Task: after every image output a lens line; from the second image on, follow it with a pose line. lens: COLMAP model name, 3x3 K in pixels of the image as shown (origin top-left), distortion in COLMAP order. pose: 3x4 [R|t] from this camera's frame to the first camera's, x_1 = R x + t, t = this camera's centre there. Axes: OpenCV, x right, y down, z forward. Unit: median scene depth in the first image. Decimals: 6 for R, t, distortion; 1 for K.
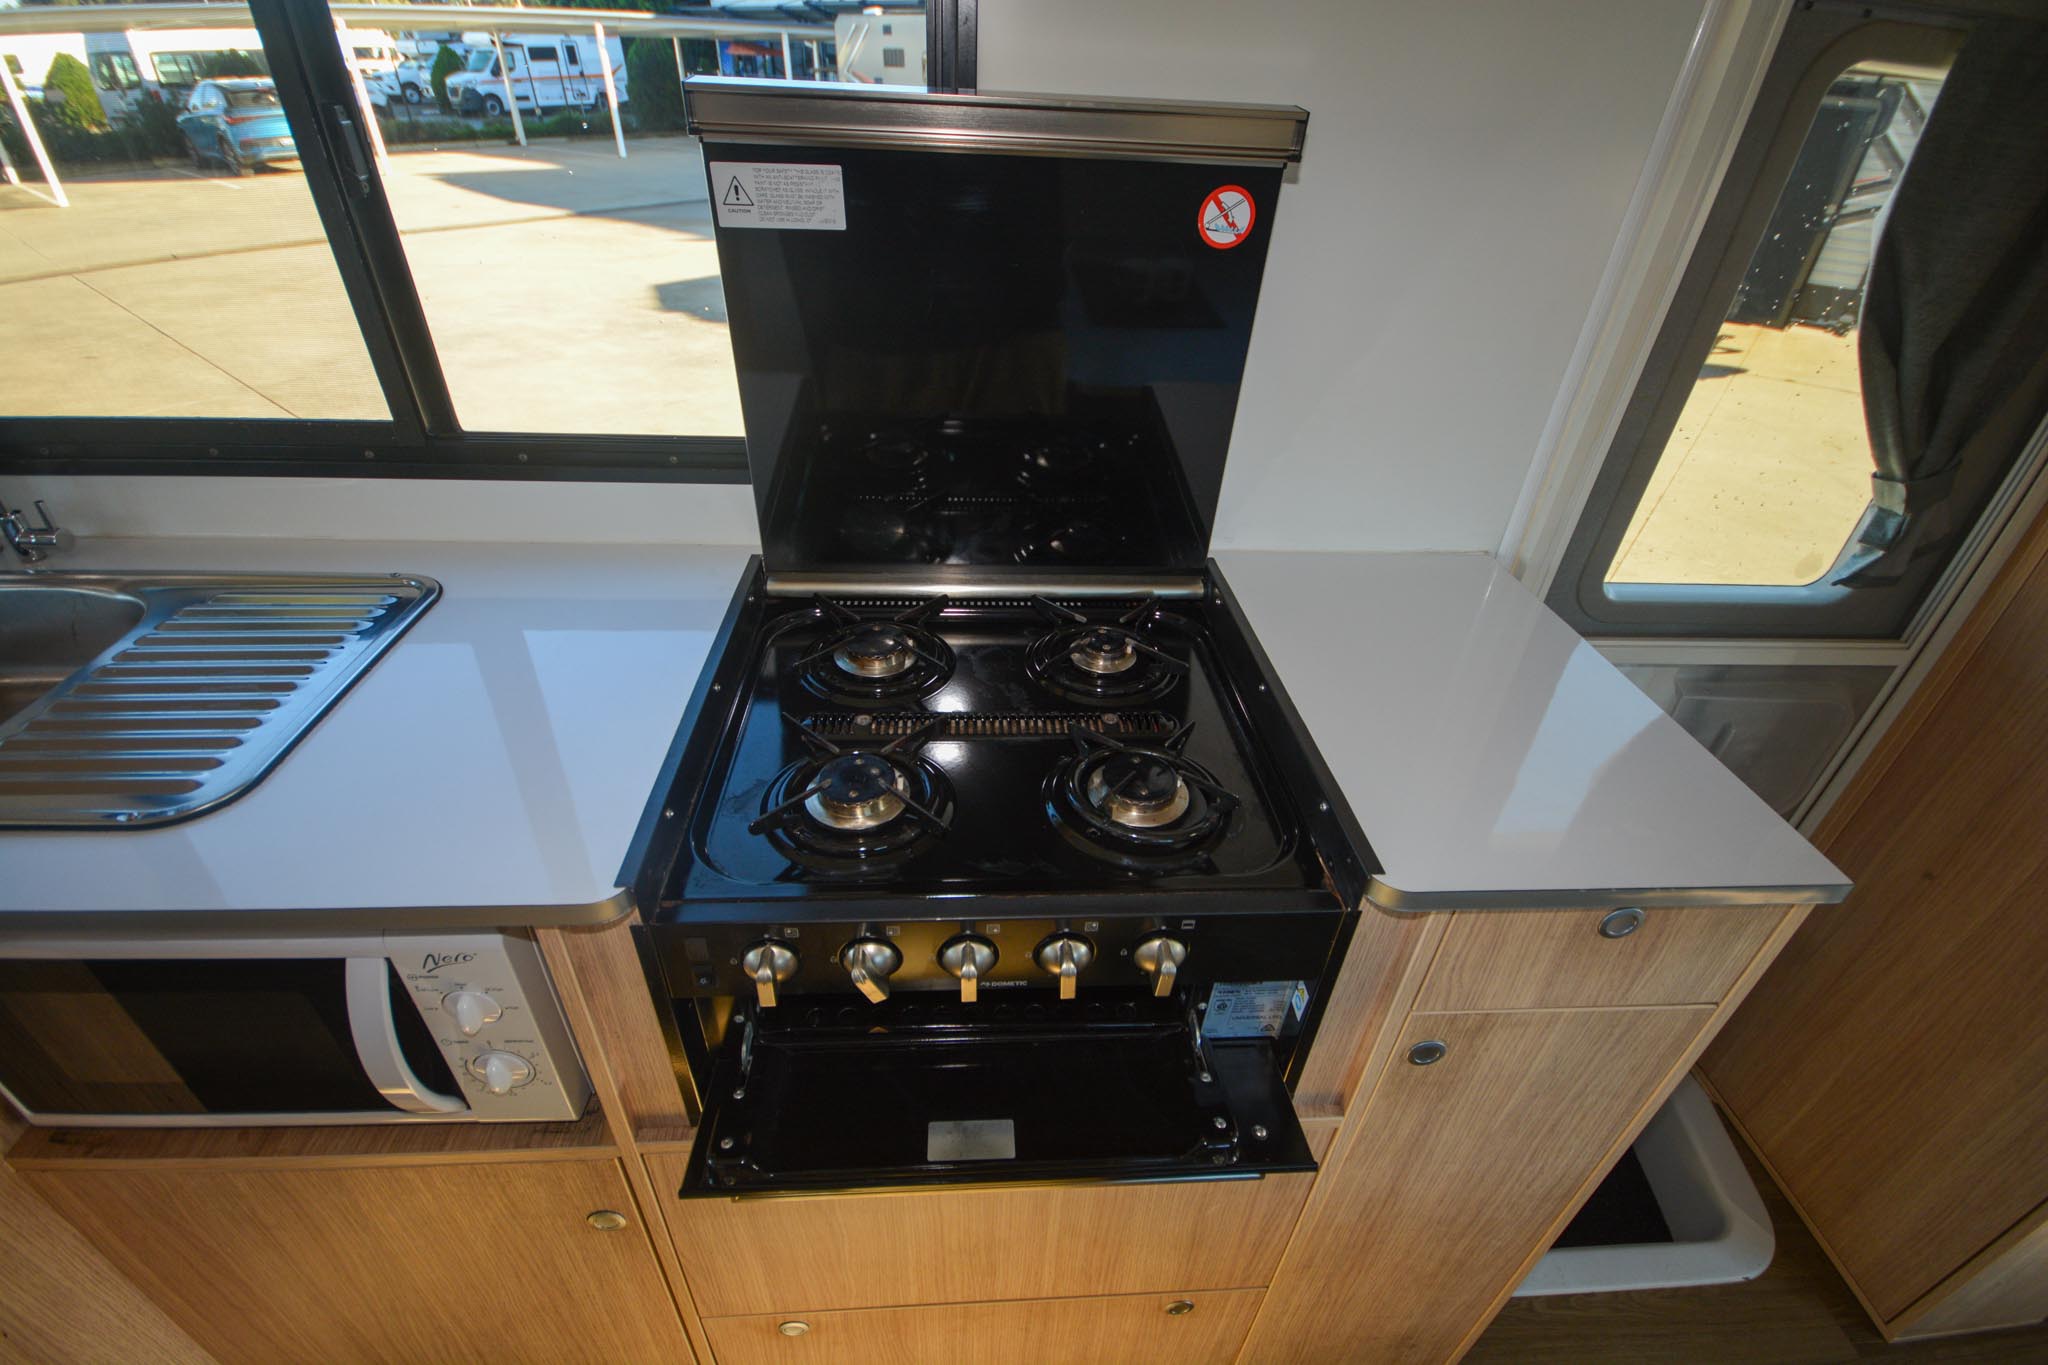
lens RADIAL K [[912.8, 0, 1020.3], [0, 912.8, 684.8], [0, 0, 1]] dist [-0.000803, -0.011727]
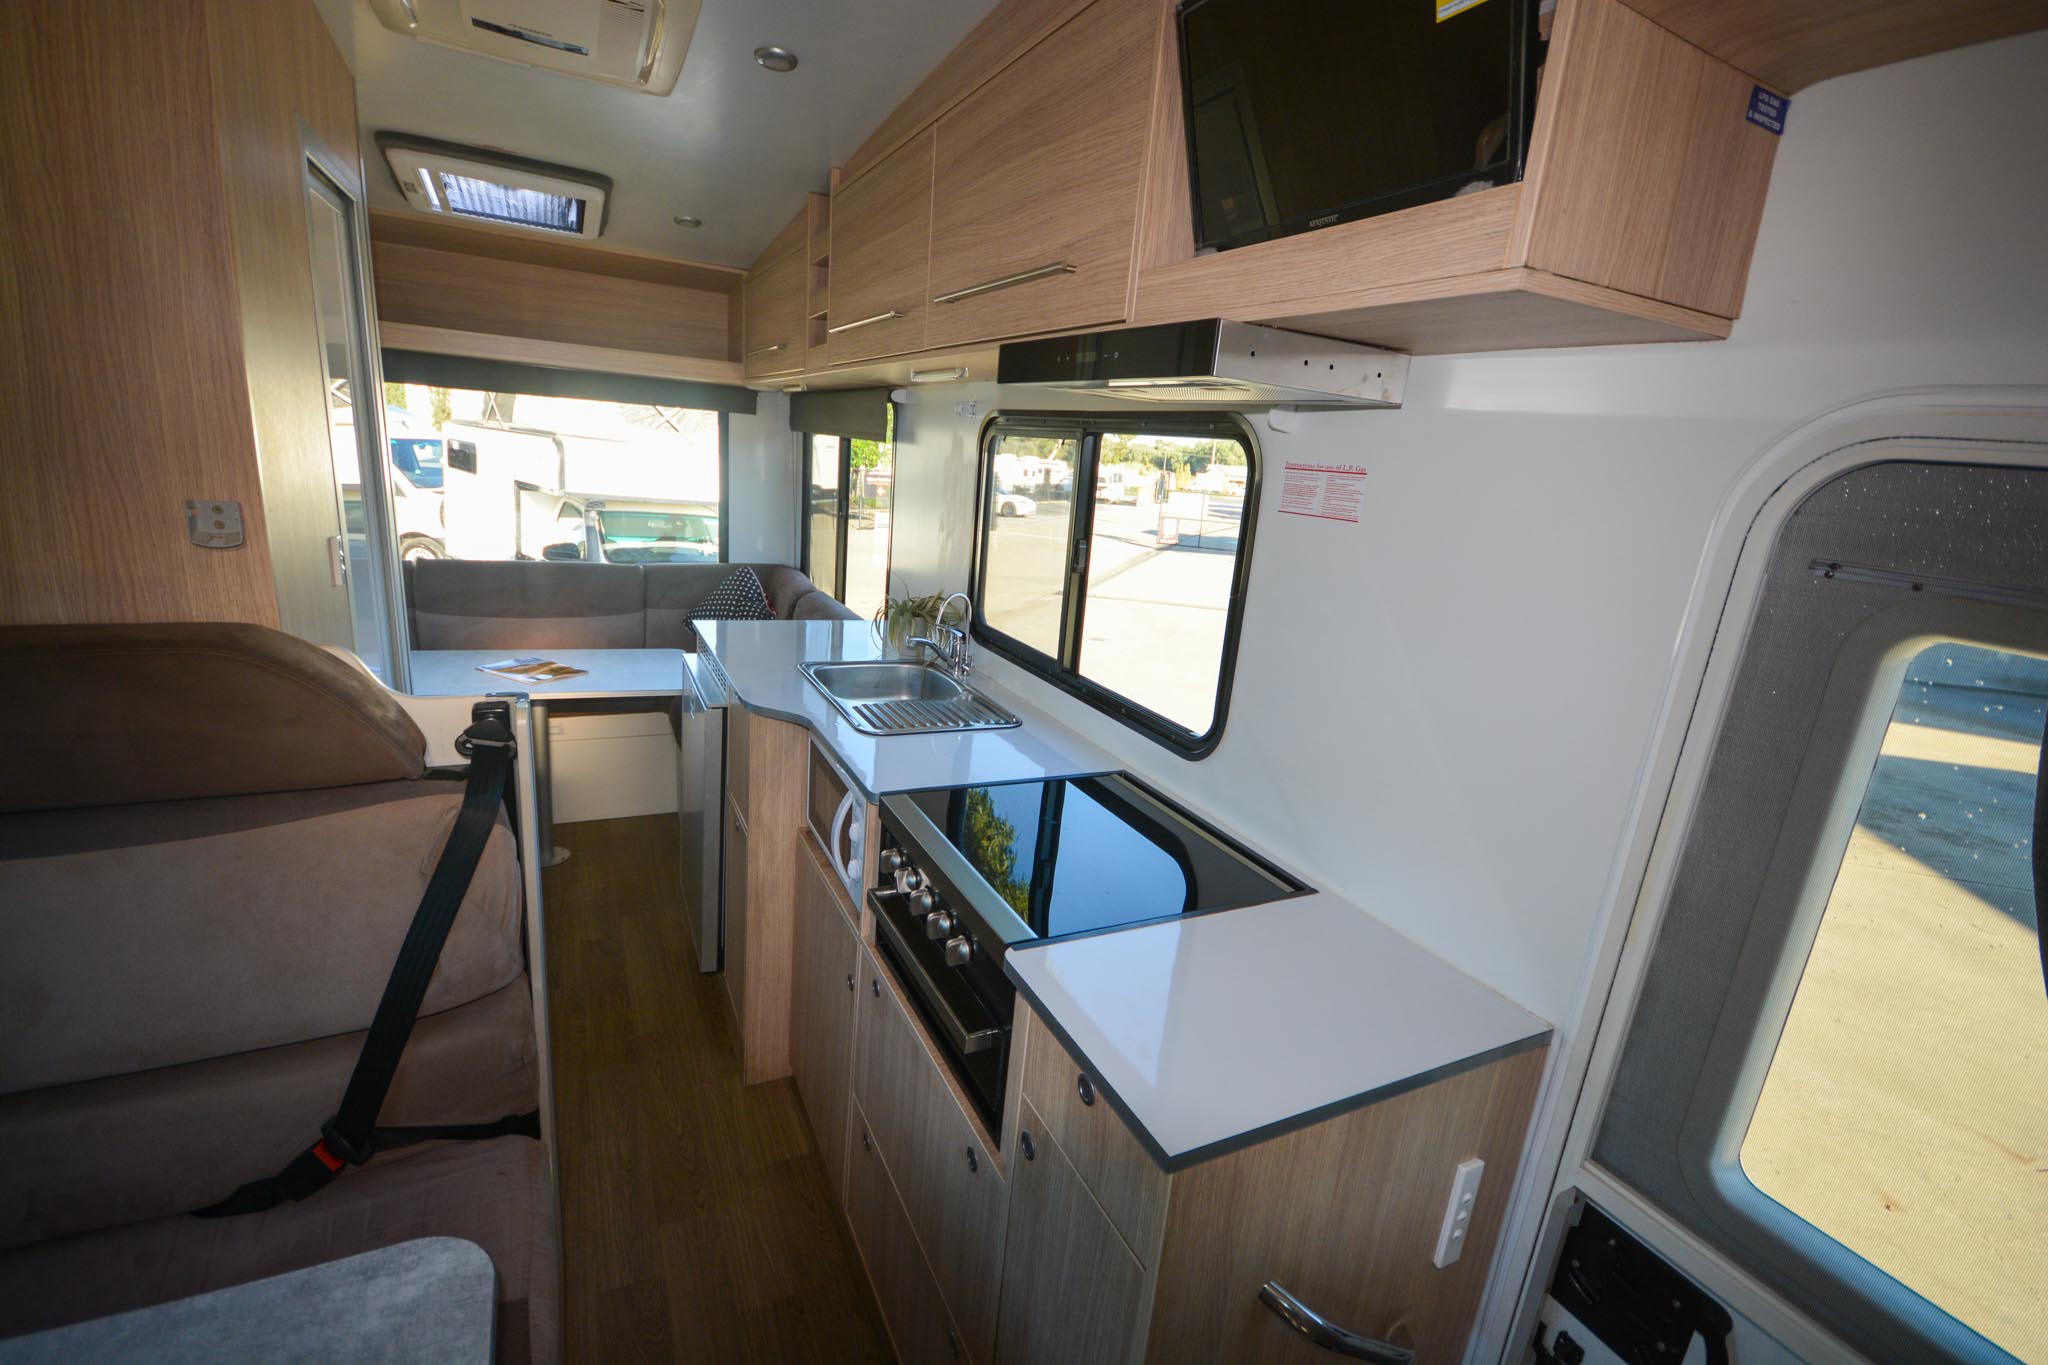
lens RADIAL K [[898.1, 0, 1021.5], [0, 898.1, 688.9], [0, 0, 1]] dist [0.006567, -0.011287]
pose [[0.391822, 0.229474, -0.890964, 0.858338], [-0.573451, 0.818190, -0.041458, -0.066307], [0.719465, 0.527168, 0.452177, -0.008310]]
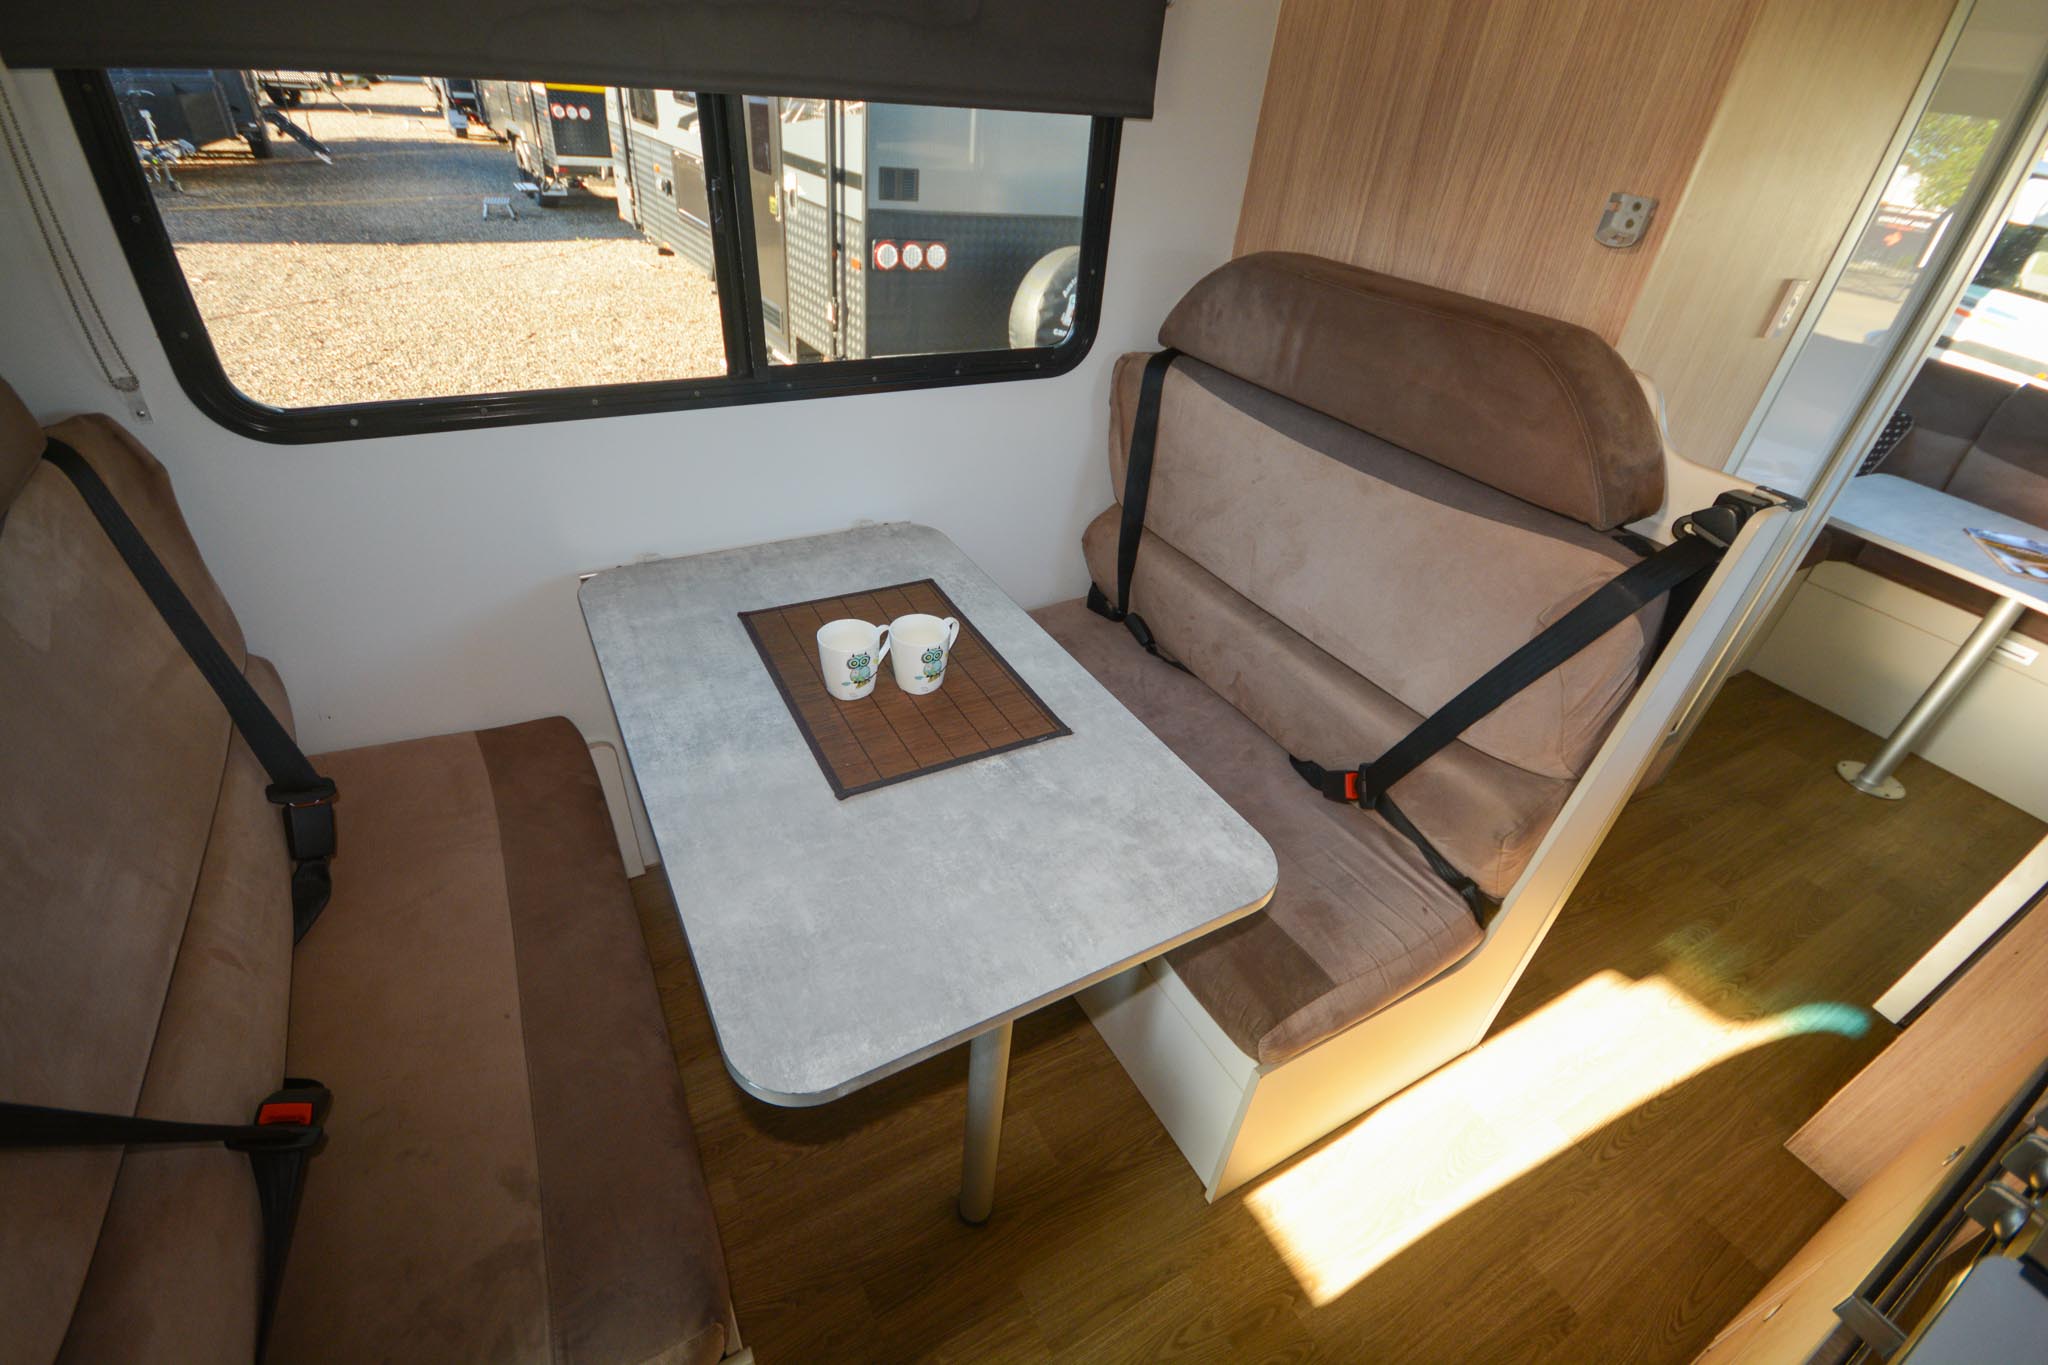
lens RADIAL K [[901.8, 0, 1023.5], [0, 901.8, 685.4], [0, 0, 1]] dist [0.002152, -0.005309]
pose [[-0.894160, 0.155523, -0.419869, 0.682652], [-0.338808, 0.378046, 0.861563, -0.172651], [0.292723, 0.912630, -0.285341, 0.234123]]
